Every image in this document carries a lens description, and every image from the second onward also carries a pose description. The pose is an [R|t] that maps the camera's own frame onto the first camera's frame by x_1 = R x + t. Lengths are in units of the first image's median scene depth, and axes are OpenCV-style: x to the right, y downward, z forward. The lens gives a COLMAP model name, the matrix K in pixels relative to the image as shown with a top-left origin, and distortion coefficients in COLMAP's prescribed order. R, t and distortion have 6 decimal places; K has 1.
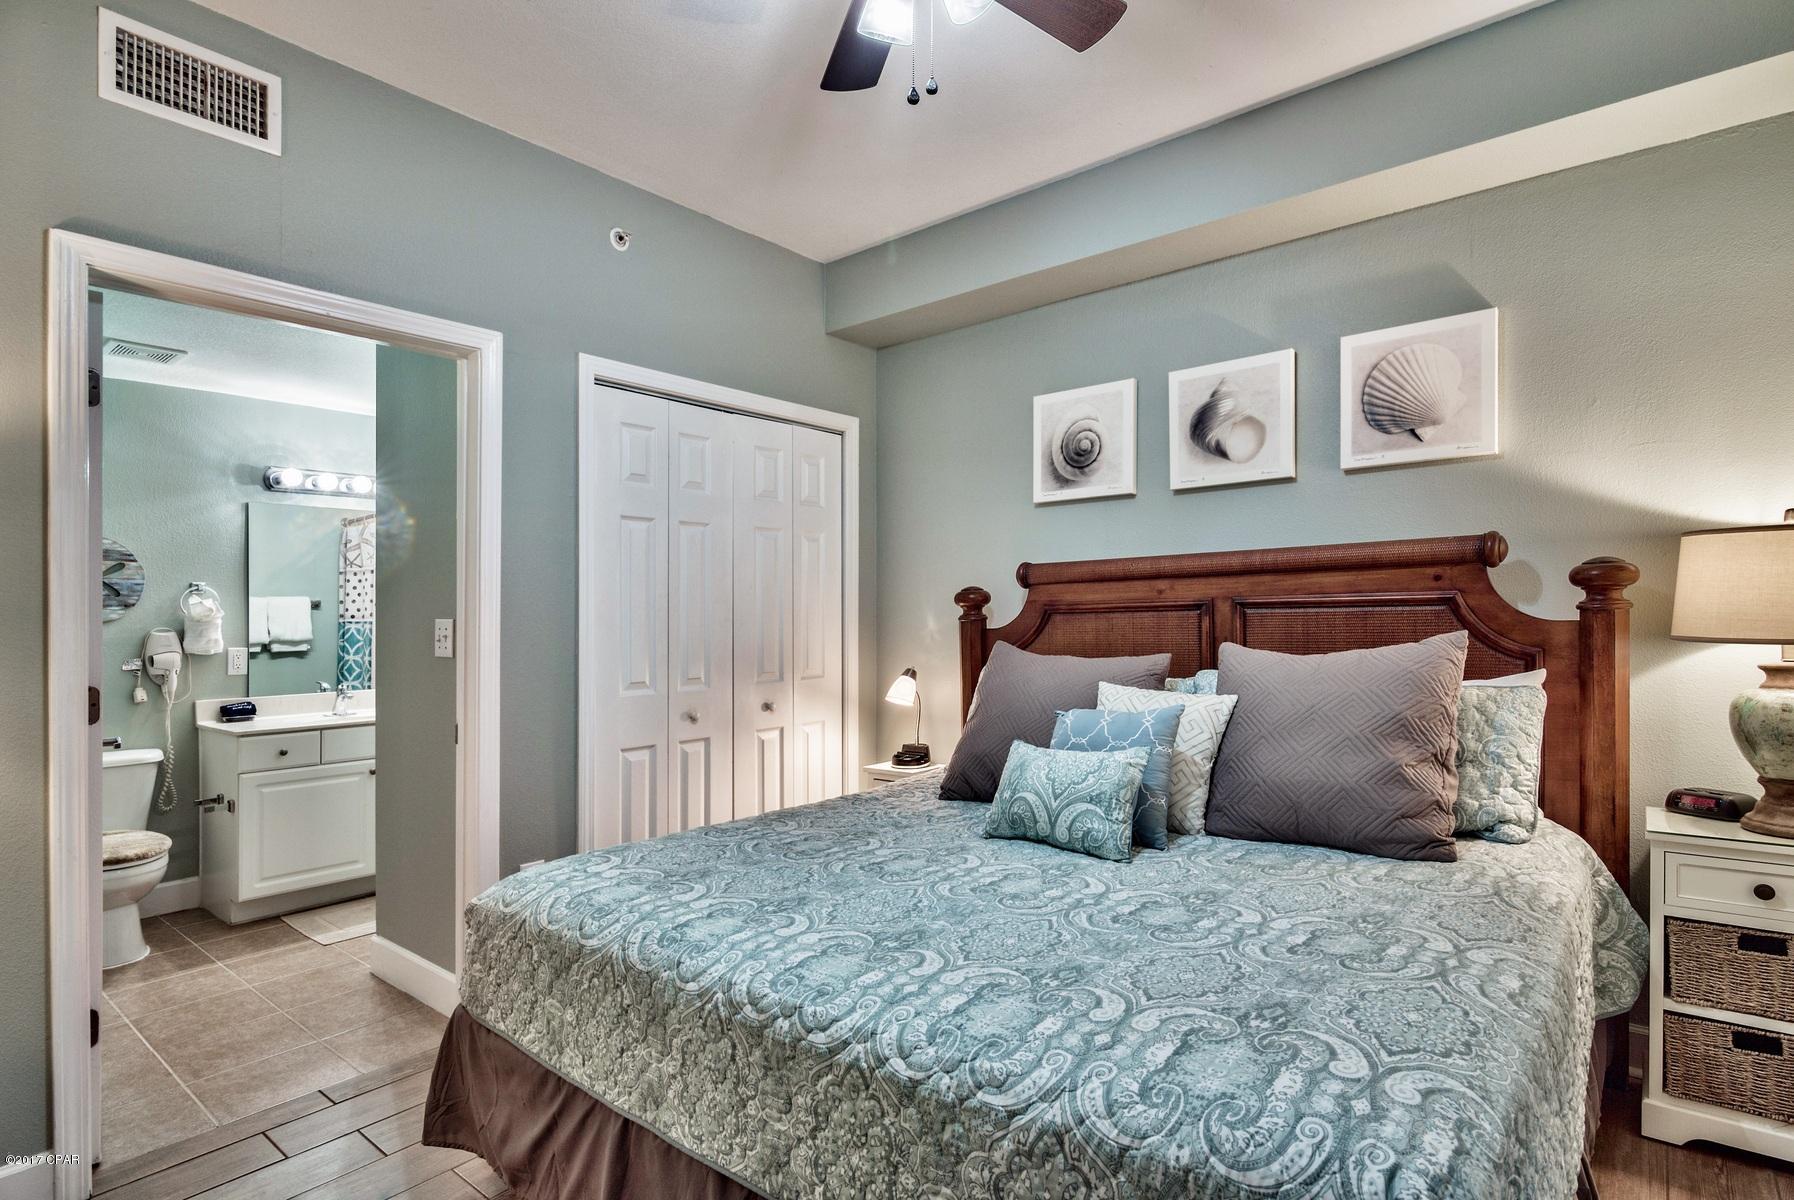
lens RADIAL K [[928.2, 0, 892.8], [0, 928.2, 603.6], [0, 0, 1]] dist [0.020185, 0.000814]
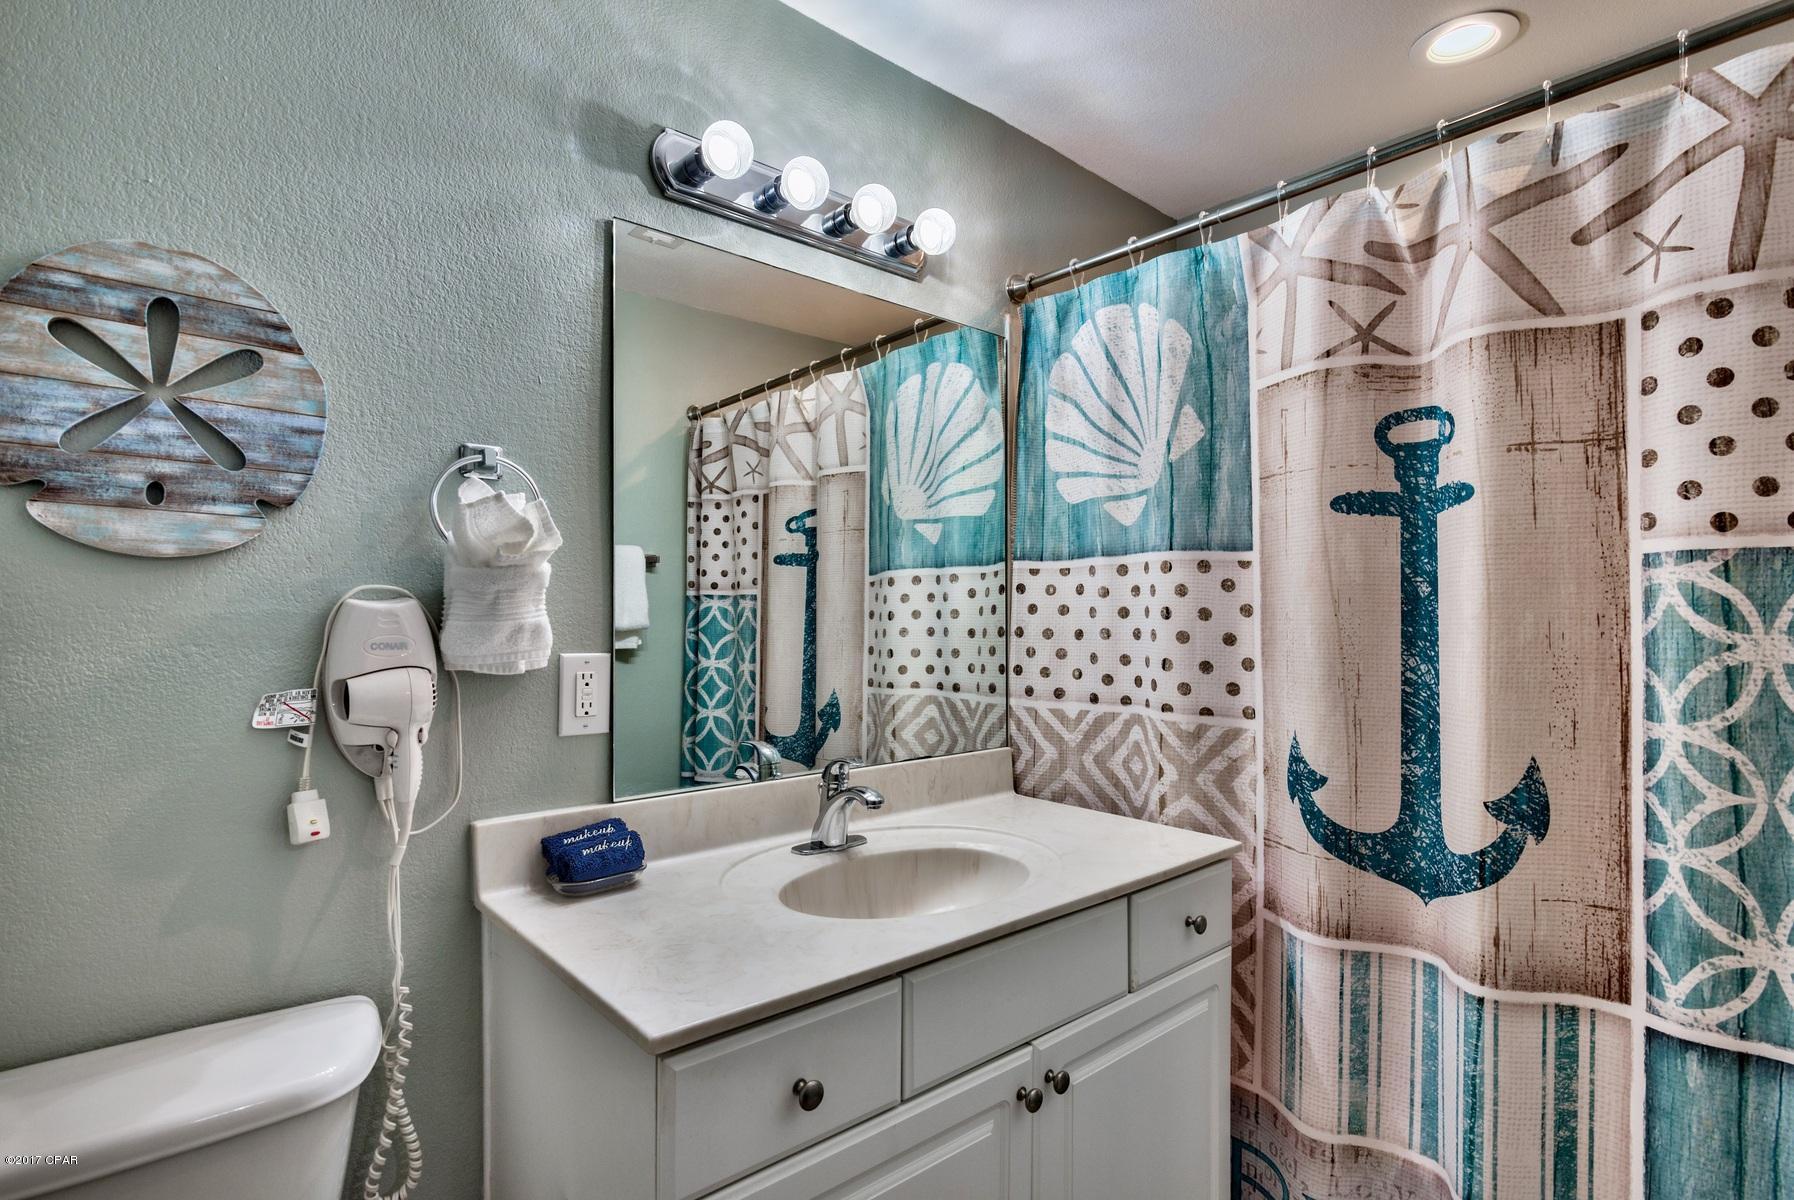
lens RADIAL K [[898.1, 0, 900.8], [0, 898.1, 607.3], [0, 0, 1]] dist [0.005791, 0.000228]
pose [[0.987503, 0.013778, -0.156998, -0.557075], [-0.012253, 0.999868, 0.010676, 0.027394], [0.157125, -0.008619, 0.987541, 0.728592]]
